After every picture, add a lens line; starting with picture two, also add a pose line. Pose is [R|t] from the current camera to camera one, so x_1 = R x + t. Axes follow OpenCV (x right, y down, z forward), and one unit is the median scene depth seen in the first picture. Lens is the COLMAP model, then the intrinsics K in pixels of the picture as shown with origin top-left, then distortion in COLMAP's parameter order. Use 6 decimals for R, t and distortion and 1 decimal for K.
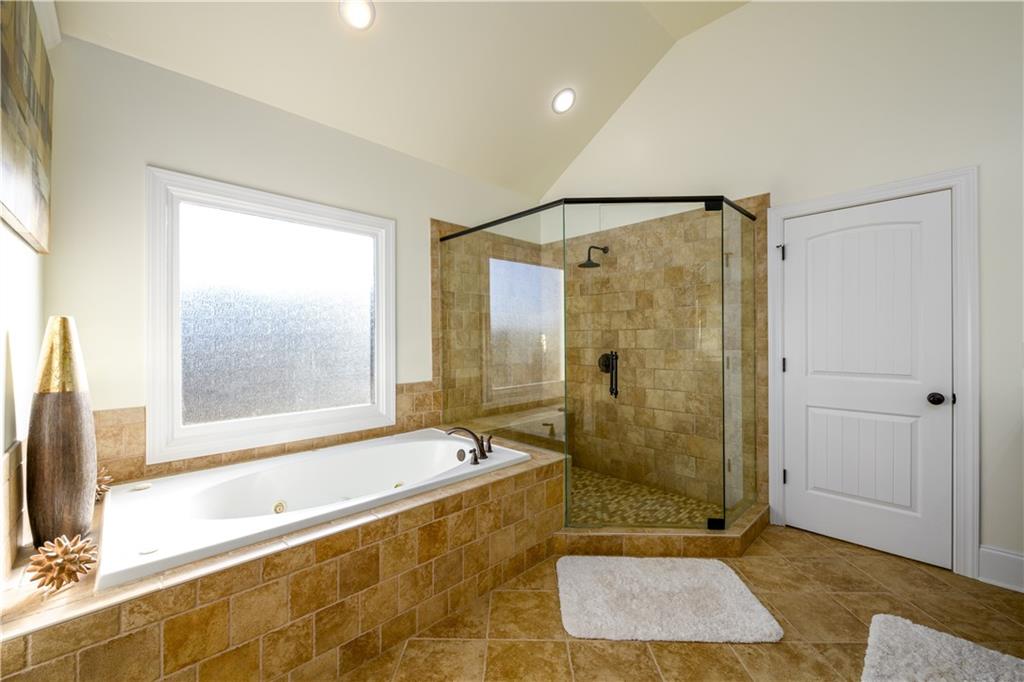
lens RADIAL K [[424.8, 0, 512.0], [0, 424.8, 341.0], [0, 0, 1]] dist [-0.000768, -0.000109]
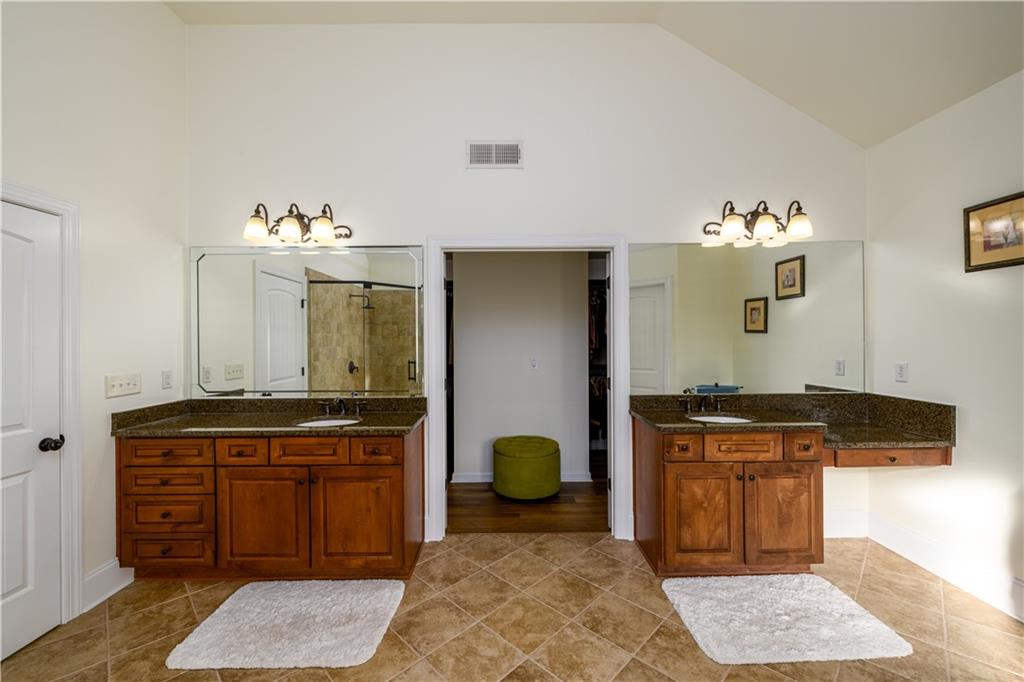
lens RADIAL K [[424.8, 0, 512.0], [0, 424.8, 341.0], [0, 0, 1]] dist [-0.000768, -0.000109]
pose [[-0.739122, 0.006614, 0.673539, -0.329539], [0.007580, 0.999970, -0.001502, -0.074131], [-0.673528, 0.003995, -0.739150, 1.012464]]
